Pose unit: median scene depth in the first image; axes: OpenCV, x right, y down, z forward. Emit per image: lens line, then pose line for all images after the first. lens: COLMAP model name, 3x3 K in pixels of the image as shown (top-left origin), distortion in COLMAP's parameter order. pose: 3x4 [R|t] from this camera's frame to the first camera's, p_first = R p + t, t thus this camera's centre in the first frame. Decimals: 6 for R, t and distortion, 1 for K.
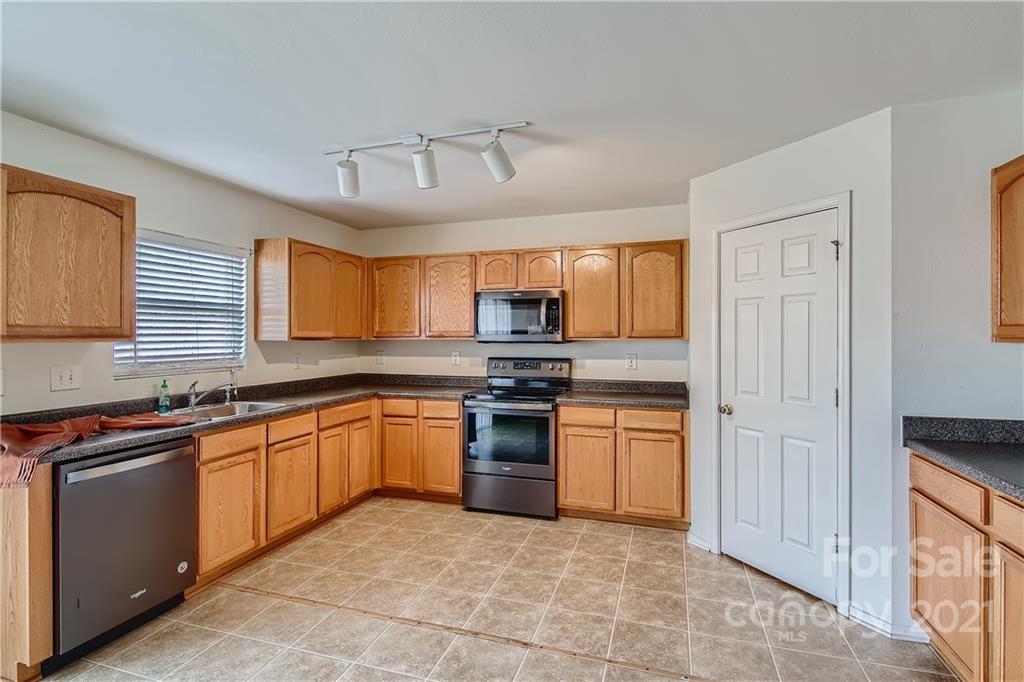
lens RADIAL K [[490.1, 0, 516.9], [0, 490.1, 335.5], [0, 0, 1]] dist [0.017386, -0.008715]
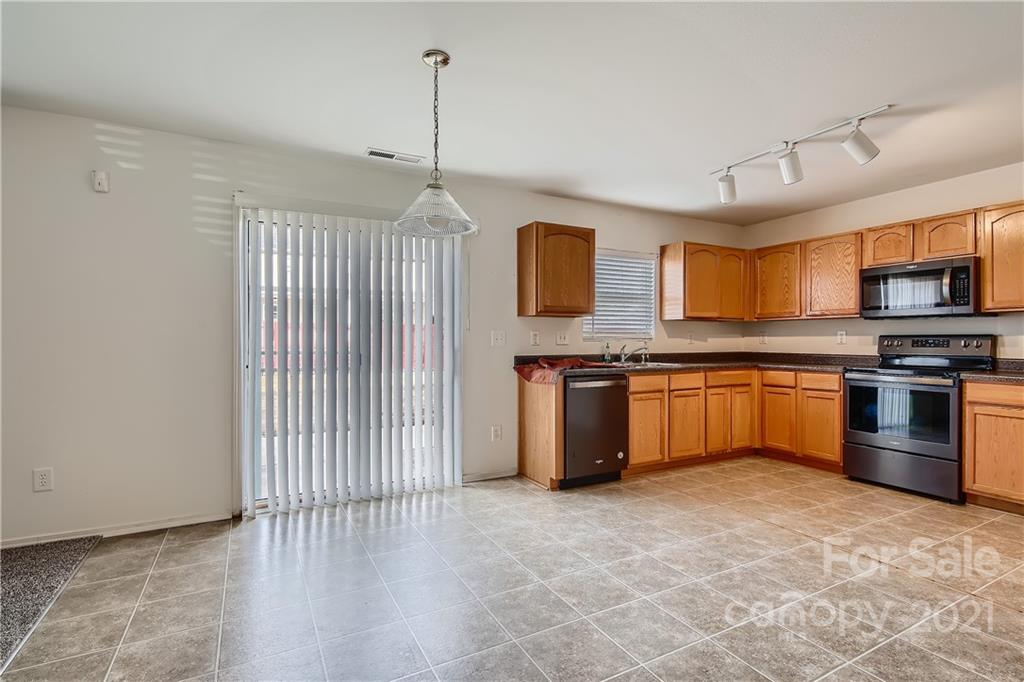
lens RADIAL K [[490.1, 0, 515.2], [0, 490.1, 340.6], [0, 0, 1]] dist [0.017386, -0.008715]
pose [[0.718945, 0.000894, -0.695066, 0.127962], [0.001396, 0.999995, 0.002730, 0.063667], [0.695065, -0.002933, 0.718941, -0.265086]]
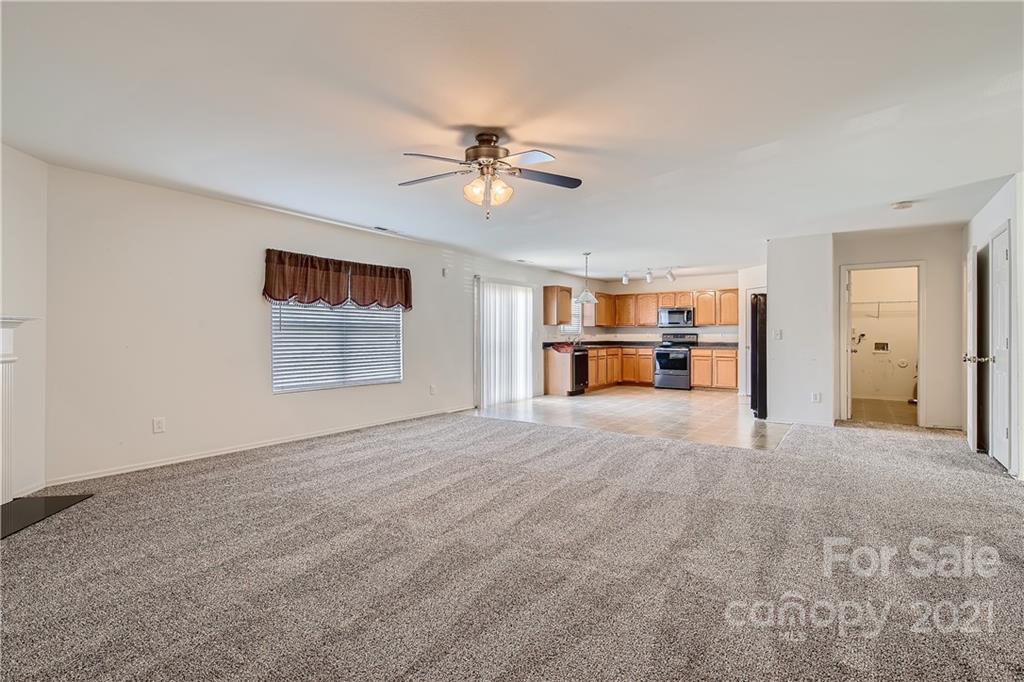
lens RADIAL K [[490.1, 0, 517.0], [0, 490.1, 332.2], [0, 0, 1]] dist [0.017386, -0.008715]
pose [[0.956930, -0.000202, -0.290318, -0.052223], [-0.000508, 0.999997, -0.002368, 0.054281], [0.290317, 0.002413, 0.956927, -2.011525]]
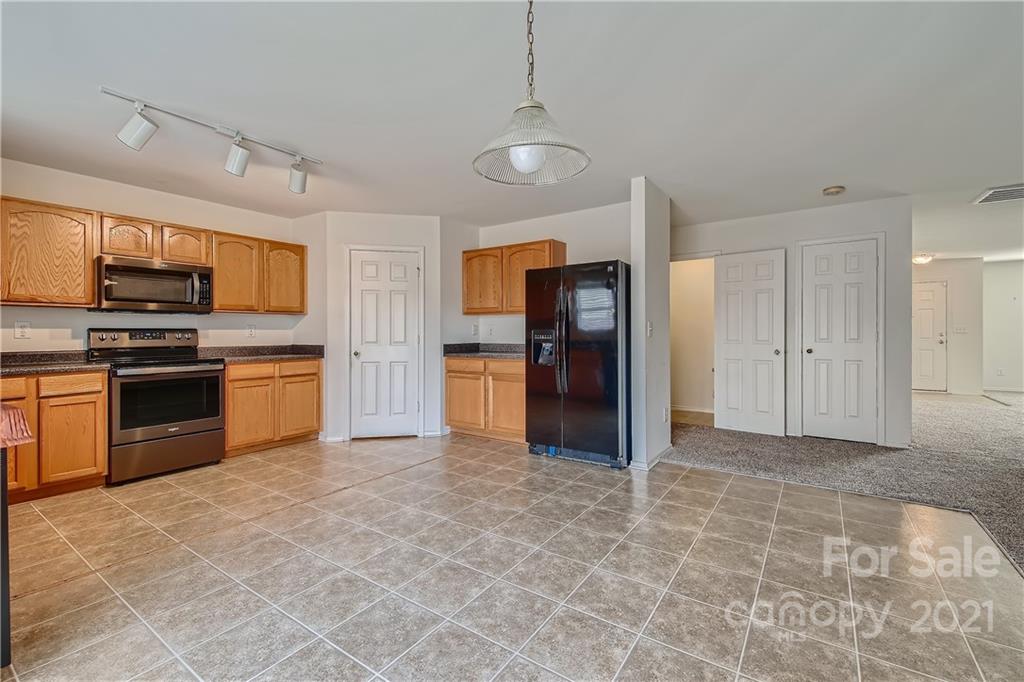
lens RADIAL K [[435.6, 0, 518.5], [0, 435.6, 332.9], [0, 0, 1]] dist [0.012073, -0.003132]
pose [[0.286786, -0.002202, 0.957992, -0.752350], [0.001547, 0.999997, 0.001836, 0.065756], [-0.957993, 0.000956, 0.286789, 0.014370]]
